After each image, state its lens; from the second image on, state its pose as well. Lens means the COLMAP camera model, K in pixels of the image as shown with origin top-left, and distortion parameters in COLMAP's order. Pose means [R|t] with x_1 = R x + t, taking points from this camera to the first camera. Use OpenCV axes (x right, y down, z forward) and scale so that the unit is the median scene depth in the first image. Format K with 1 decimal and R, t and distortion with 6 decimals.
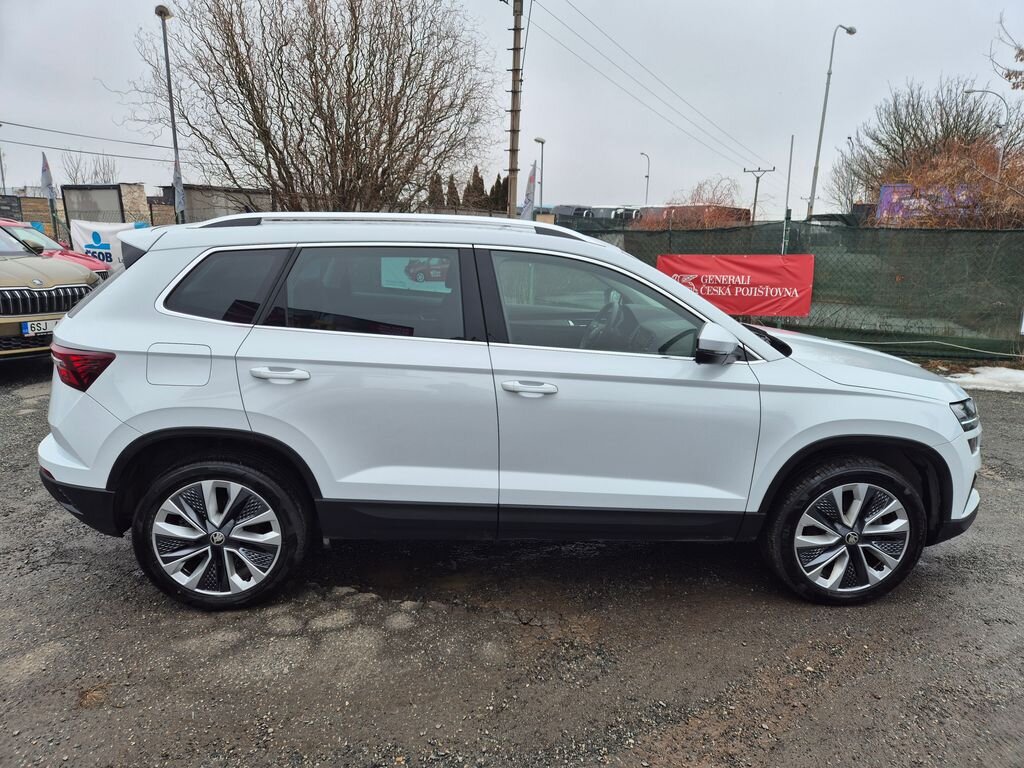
lens RADIAL K [[677.5, 0, 510.5], [0, 677.5, 386.7], [0, 0, 1]] dist [0.065332, -0.042803]
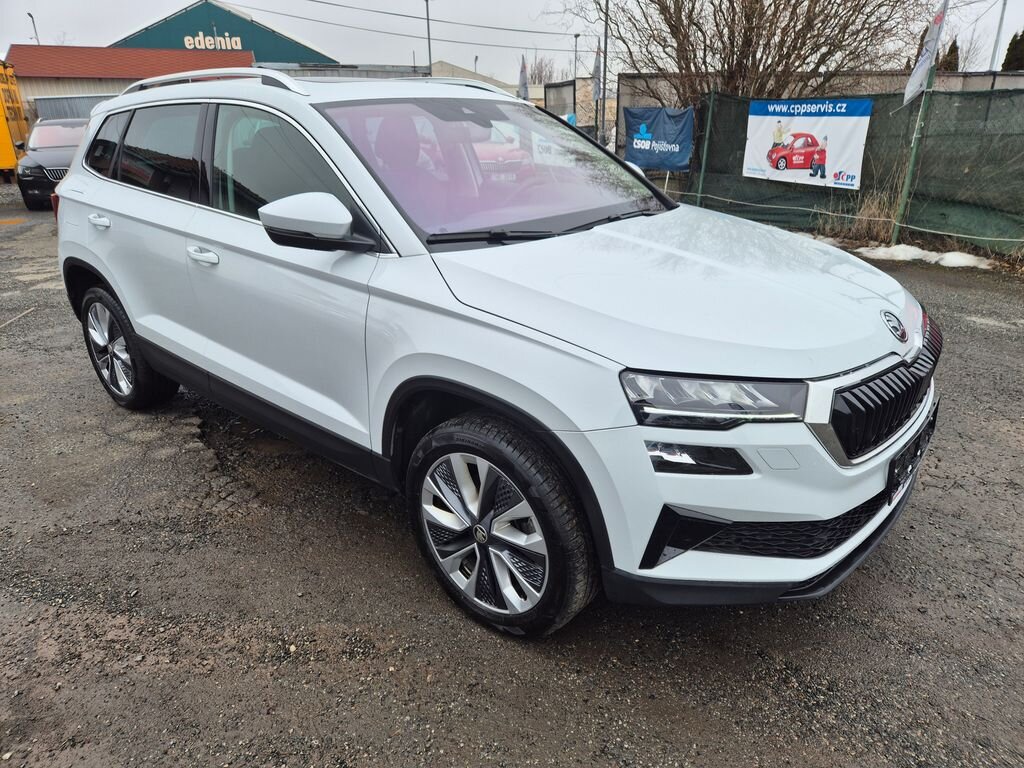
lens RADIAL K [[677.5, 0, 513.1], [0, 677.5, 384.5], [0, 0, 1]] dist [0.065332, -0.042803]
pose [[0.714970, 0.221602, -0.663106, 0.948556], [-0.127138, 0.973836, 0.188362, -0.054512], [0.687498, -0.050367, 0.724437, 0.554511]]
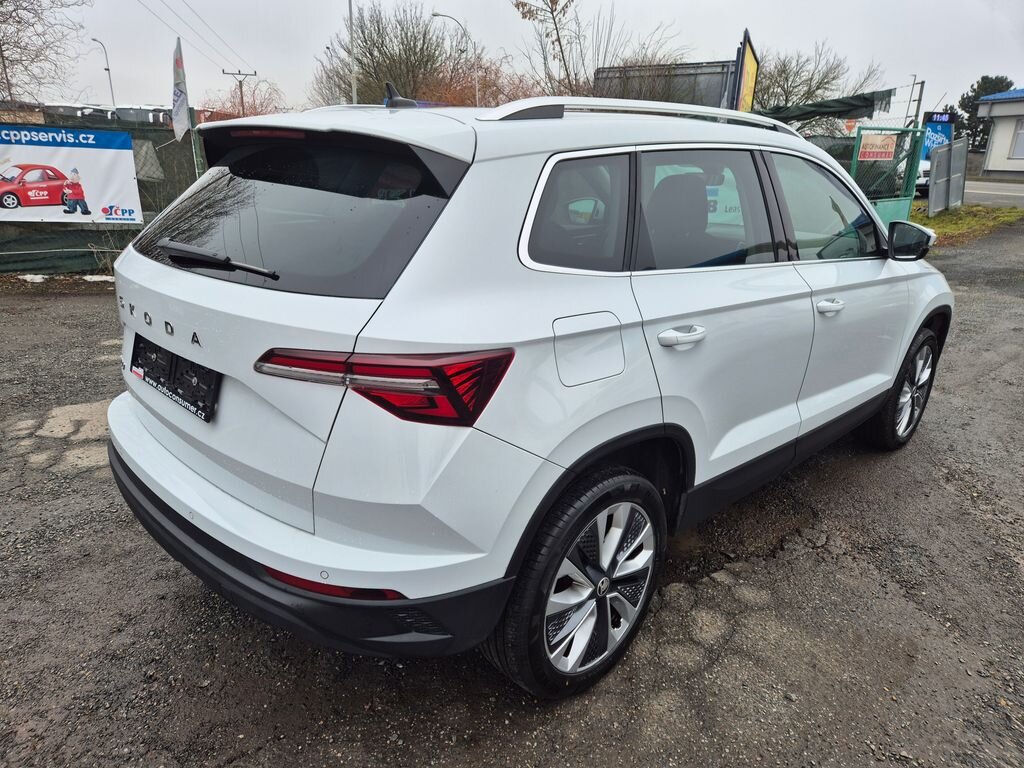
lens RADIAL K [[677.5, 0, 511.9], [0, 677.5, 387.8], [0, 0, 1]] dist [0.065332, -0.042803]
pose [[0.754653, -0.214727, 0.619992, -0.845568], [0.138434, 0.975769, 0.169444, -0.101079], [-0.641353, -0.042044, 0.766093, 0.516032]]
